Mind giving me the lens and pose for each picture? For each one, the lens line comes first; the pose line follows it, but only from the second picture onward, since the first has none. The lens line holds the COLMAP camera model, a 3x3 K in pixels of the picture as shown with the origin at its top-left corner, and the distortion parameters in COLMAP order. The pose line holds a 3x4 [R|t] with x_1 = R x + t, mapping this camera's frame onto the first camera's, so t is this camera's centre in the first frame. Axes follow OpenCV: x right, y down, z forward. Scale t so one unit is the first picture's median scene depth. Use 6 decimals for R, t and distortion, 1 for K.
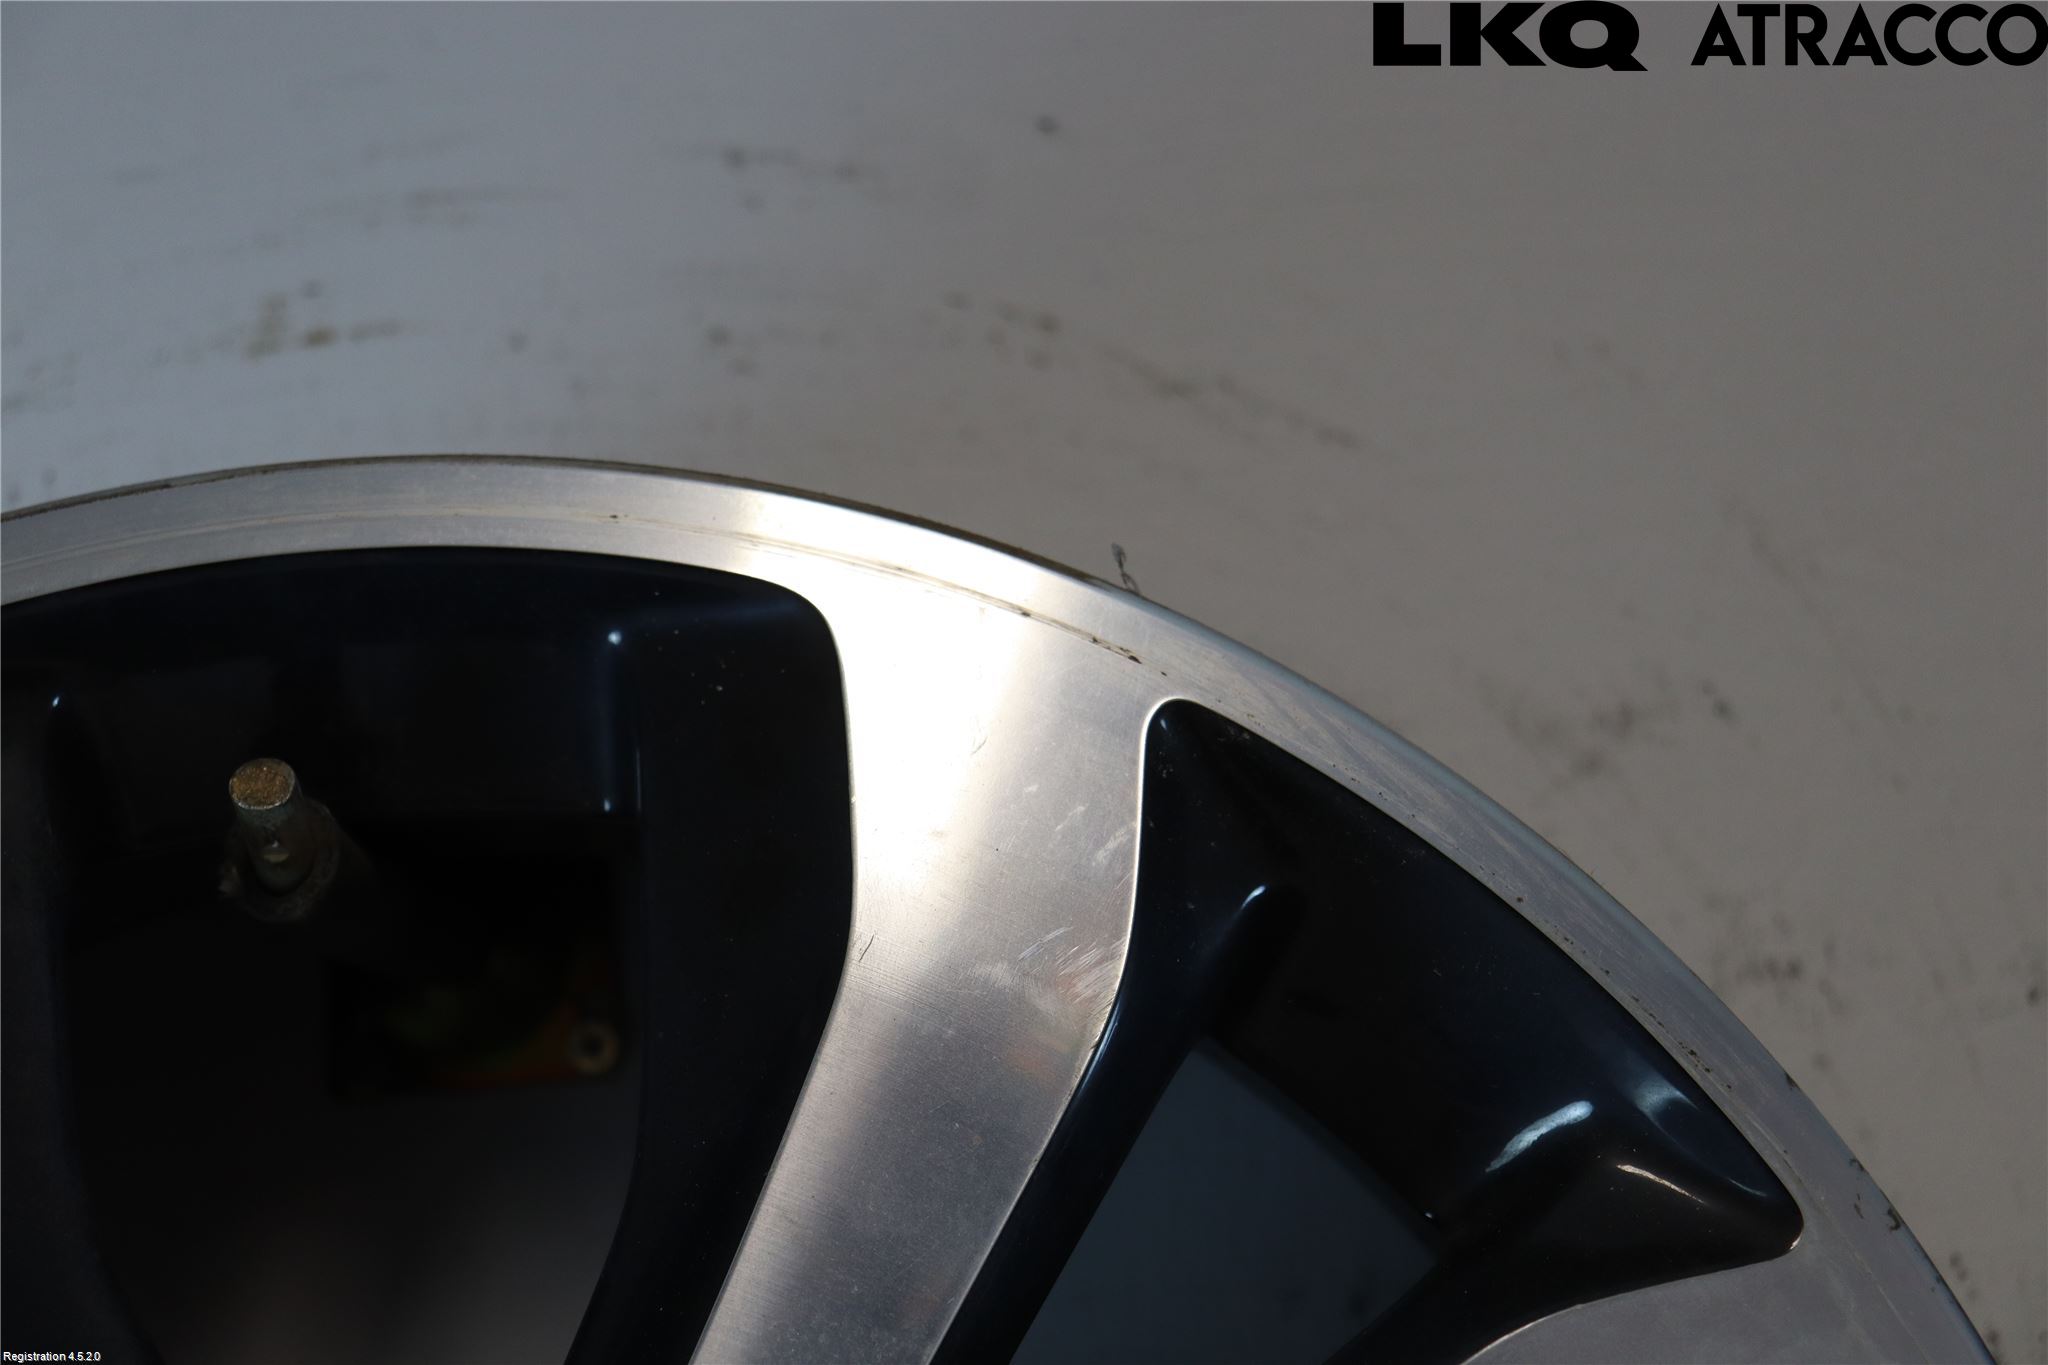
lens RADIAL K [[3562.6, 0, 1024.0], [0, 3562.6, 682.5], [0, 0, 1]] dist [0.107616, -0.036189]
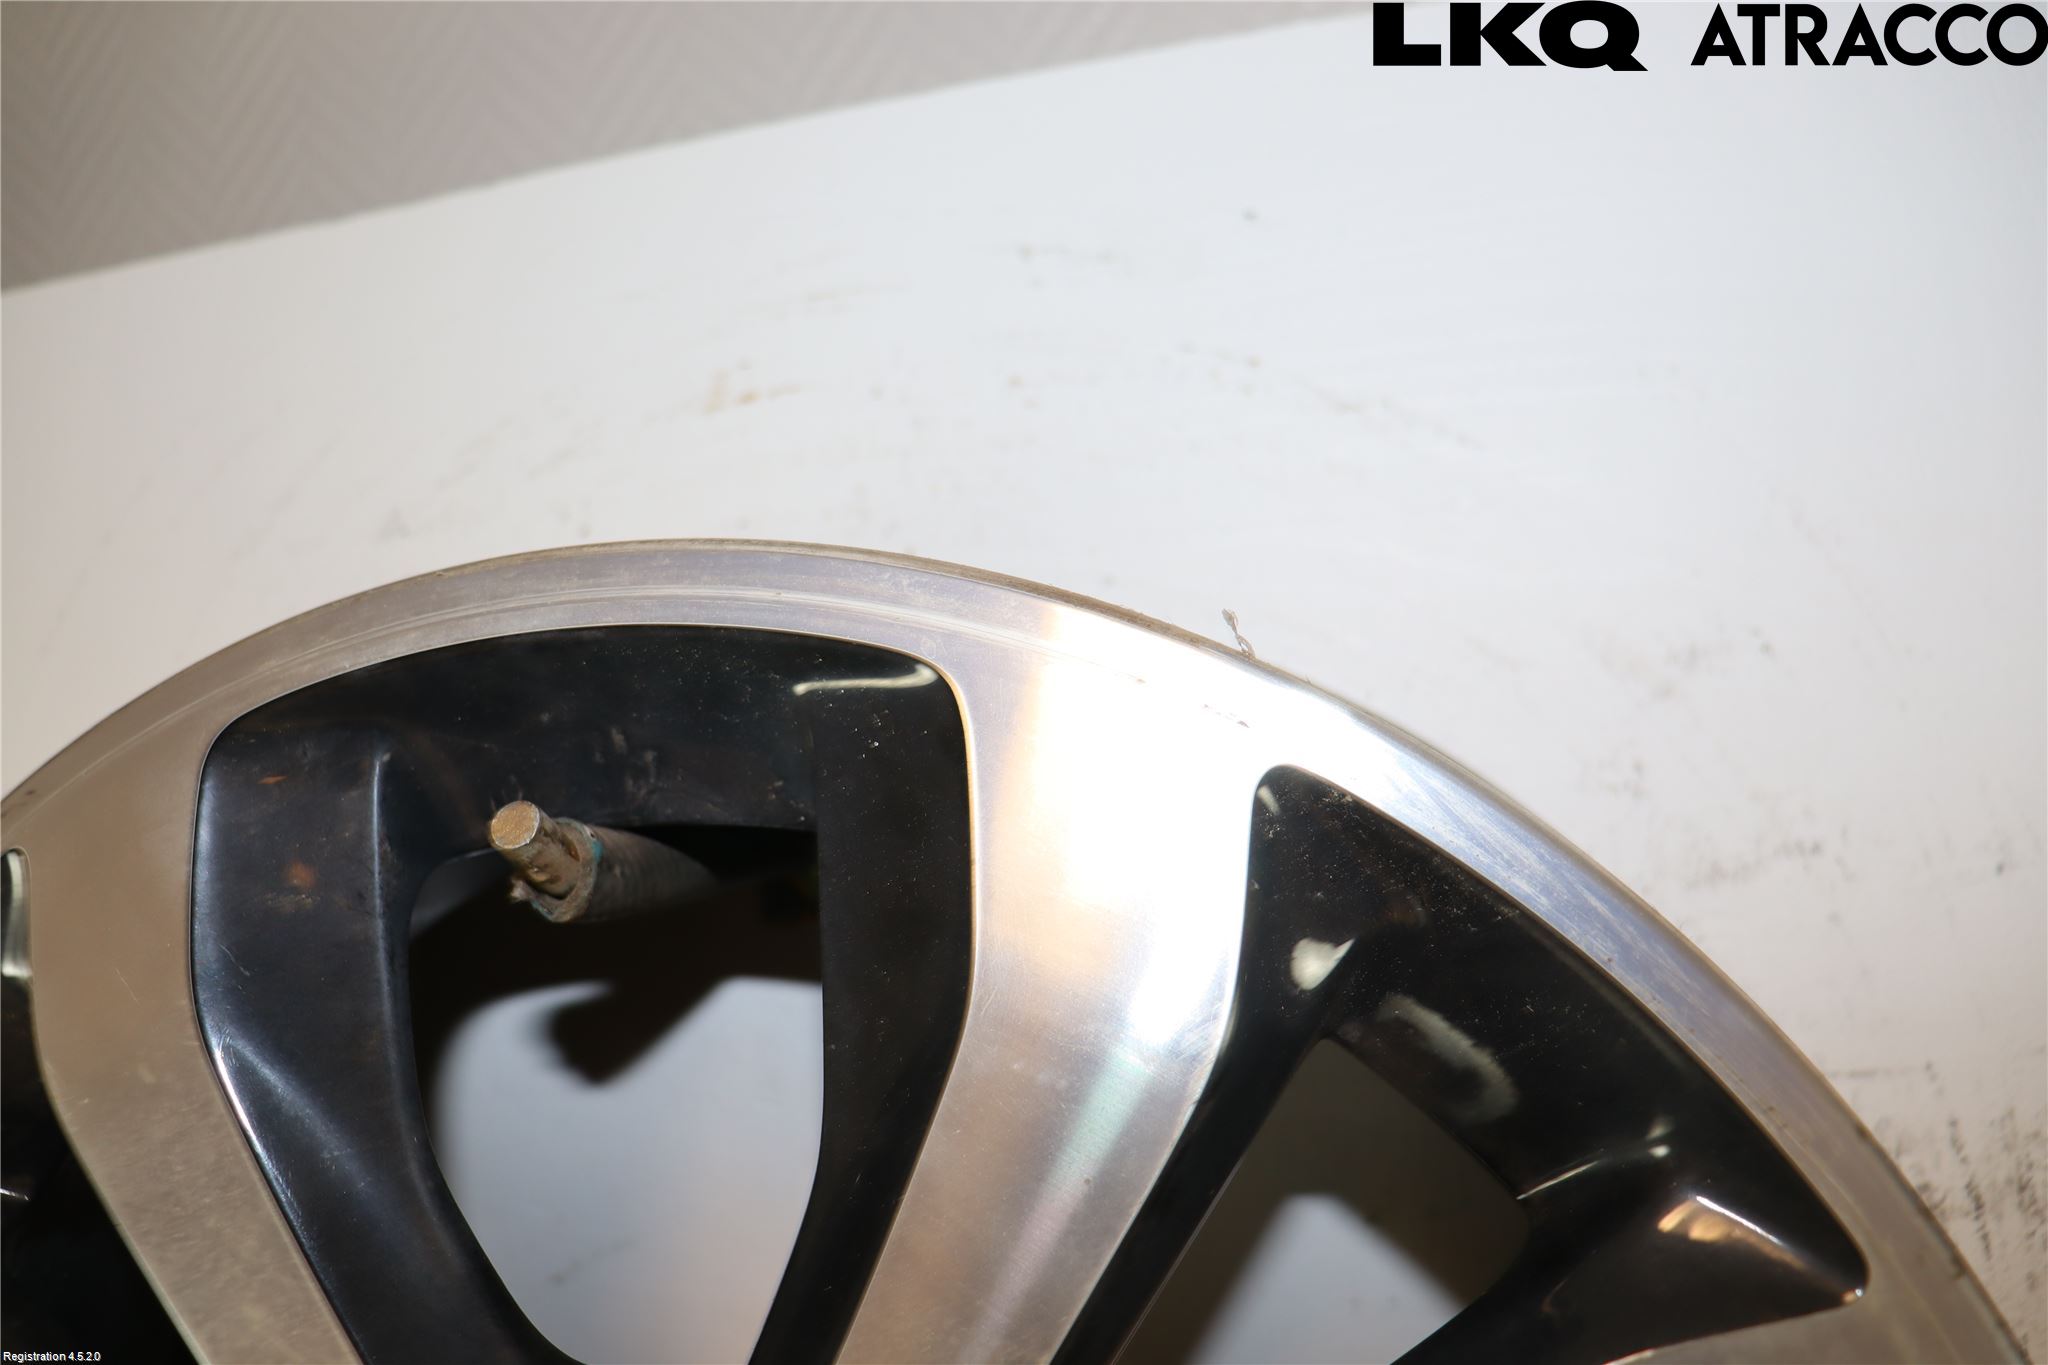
lens RADIAL K [[1611.6, 0, 1024.0], [0, 1611.6, 682.5], [0, 0, 1]] dist [-0.196001, 0.124065]
pose [[0.976522, -0.006157, -0.215330, 0.069396], [0.033578, 0.991724, 0.123920, -0.078851], [0.212785, -0.128241, 0.968647, 0.522665]]
